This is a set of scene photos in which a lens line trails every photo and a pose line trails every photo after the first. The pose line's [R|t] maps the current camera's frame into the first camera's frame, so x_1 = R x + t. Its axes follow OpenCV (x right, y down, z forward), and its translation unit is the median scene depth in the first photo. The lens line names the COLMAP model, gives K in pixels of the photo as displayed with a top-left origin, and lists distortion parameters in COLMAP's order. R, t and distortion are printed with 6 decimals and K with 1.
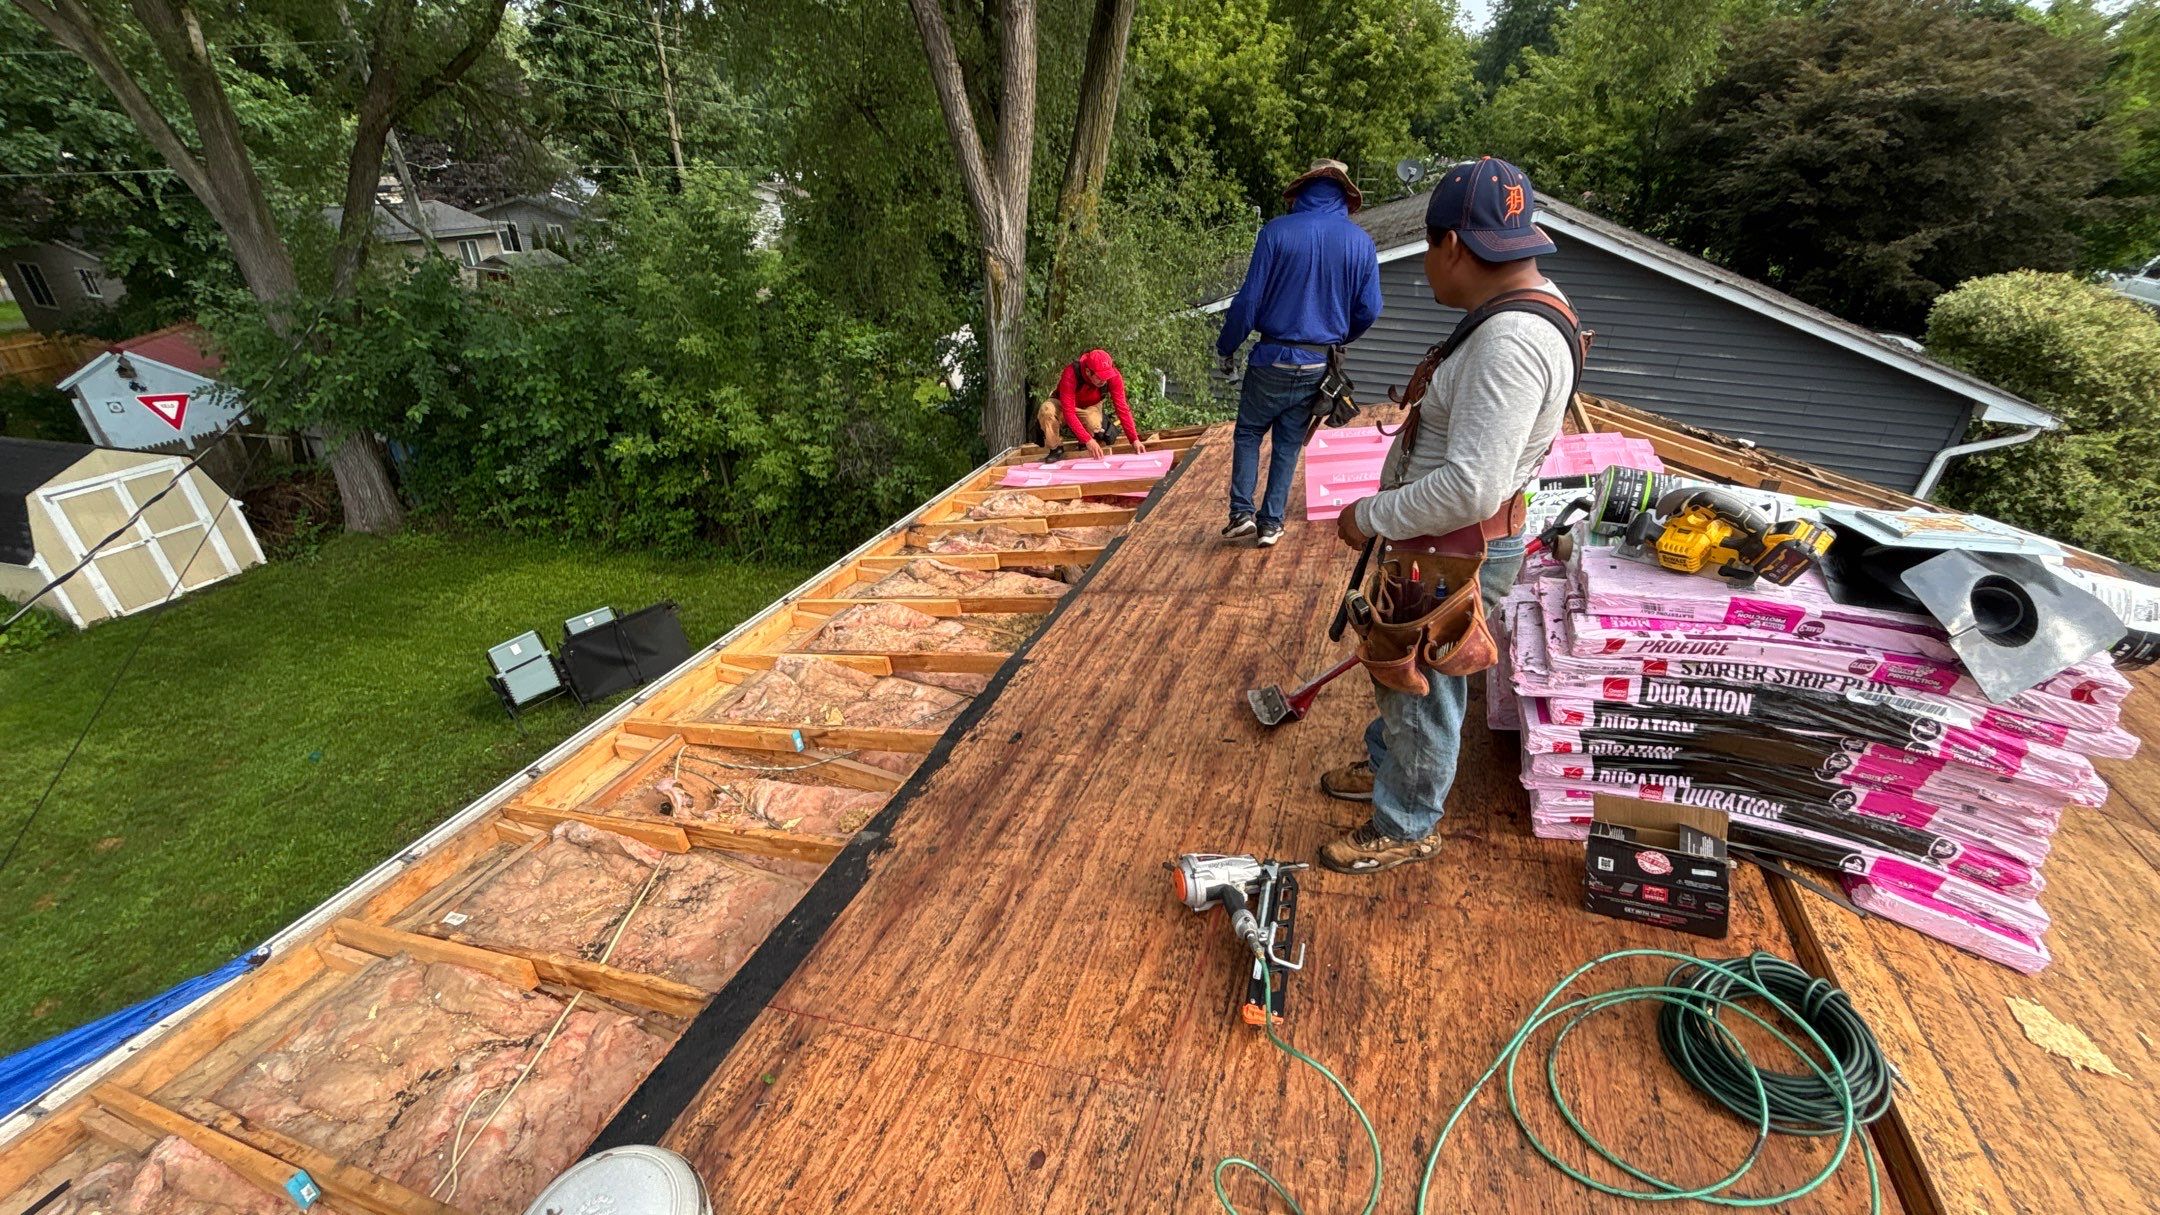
lens RADIAL K [[871.5, 0, 1084.0], [0, 871.5, 604.8], [0, 0, 1]] dist [-0.000760, 0.001059]
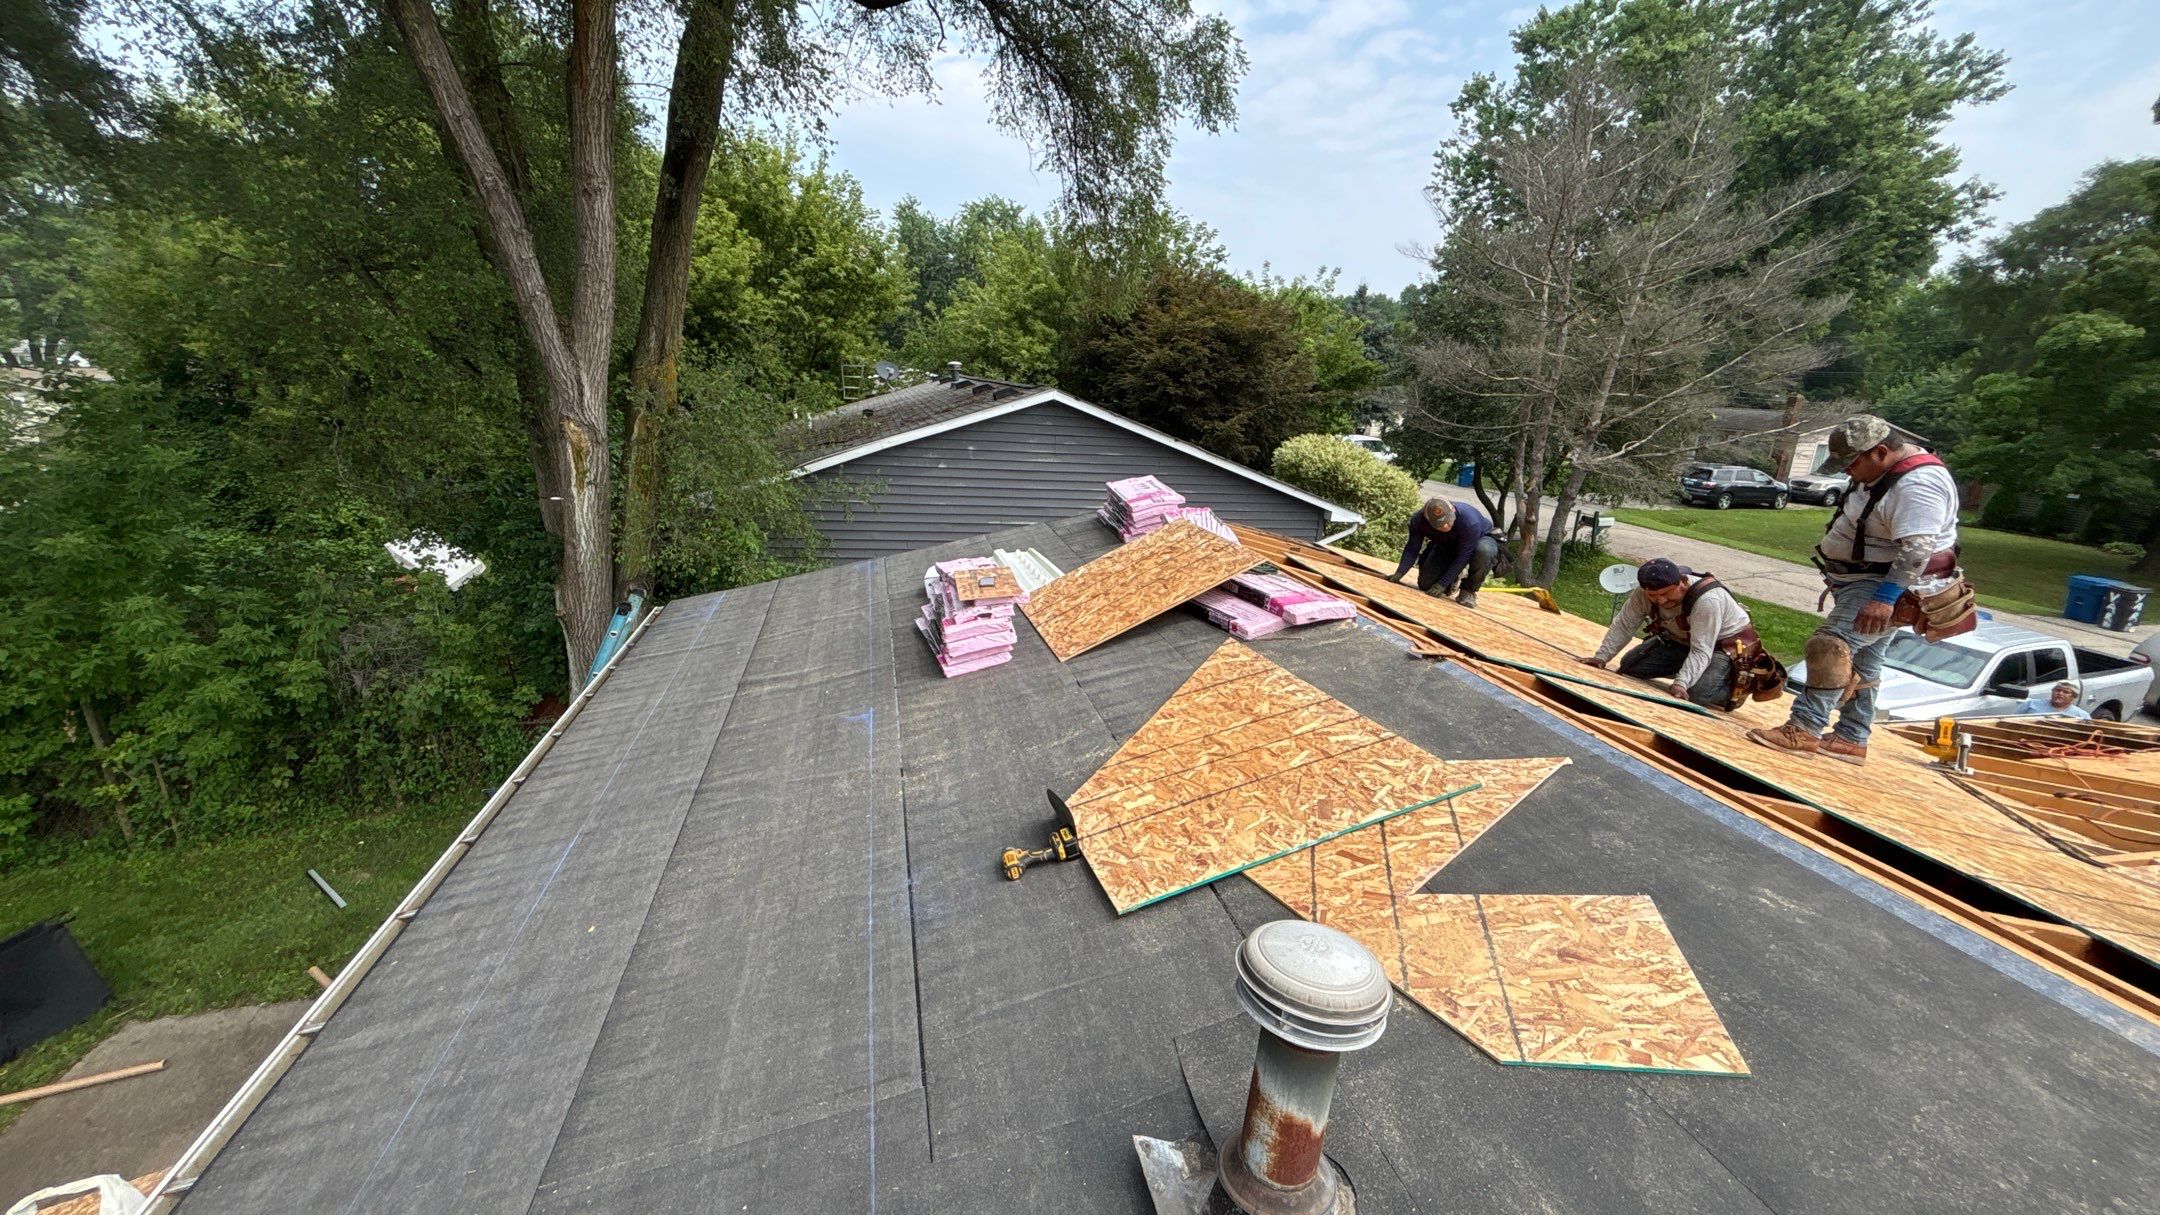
lens RADIAL K [[873.9, 0, 1074.1], [0, 873.9, 602.6], [0, 0, 1]] dist [-0.004274, 0.003252]
pose [[0.830586, -0.114669, 0.544957, -0.151808], [0.223136, 0.965110, -0.137012, 0.027940], [-0.510232, 0.235400, 0.827194, -0.003958]]
